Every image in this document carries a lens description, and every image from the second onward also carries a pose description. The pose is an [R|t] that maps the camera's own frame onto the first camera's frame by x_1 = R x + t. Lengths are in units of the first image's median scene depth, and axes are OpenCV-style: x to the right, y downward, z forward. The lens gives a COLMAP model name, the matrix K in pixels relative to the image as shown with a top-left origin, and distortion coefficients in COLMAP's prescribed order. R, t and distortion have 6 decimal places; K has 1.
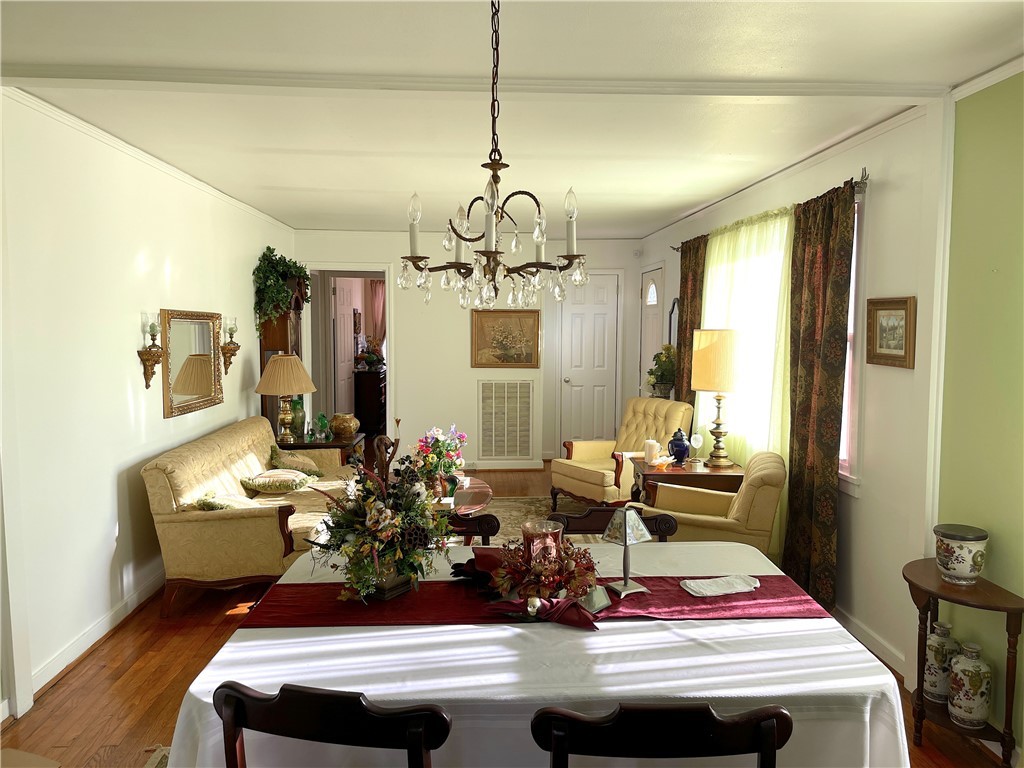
lens RADIAL K [[769.0, 0, 540.2], [0, 769.0, 390.3], [0, 0, 1]] dist [0.001576, -0.000549]
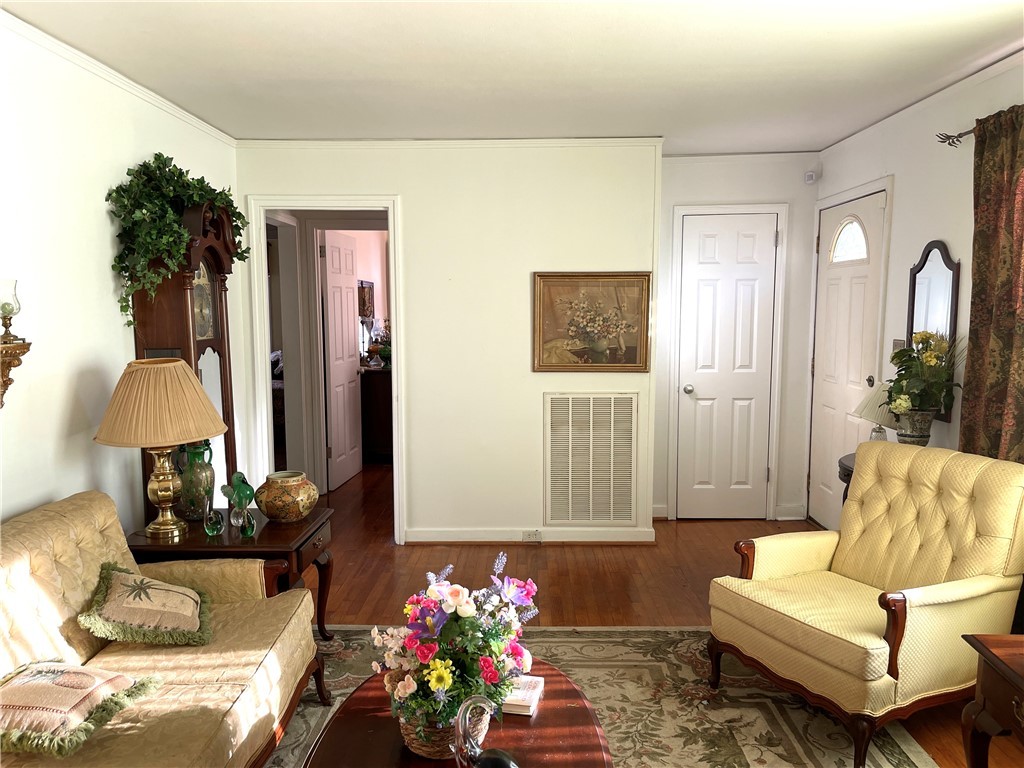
lens RADIAL K [[769.0, 0, 512.2], [0, 769.0, 386.5], [0, 0, 1]] dist [0.001576, -0.000549]
pose [[0.994921, 0.000620, -0.100656, -0.055216], [0.001183, 0.999840, 0.017848, -0.034462], [0.100651, -0.017877, 0.994761, 0.491895]]
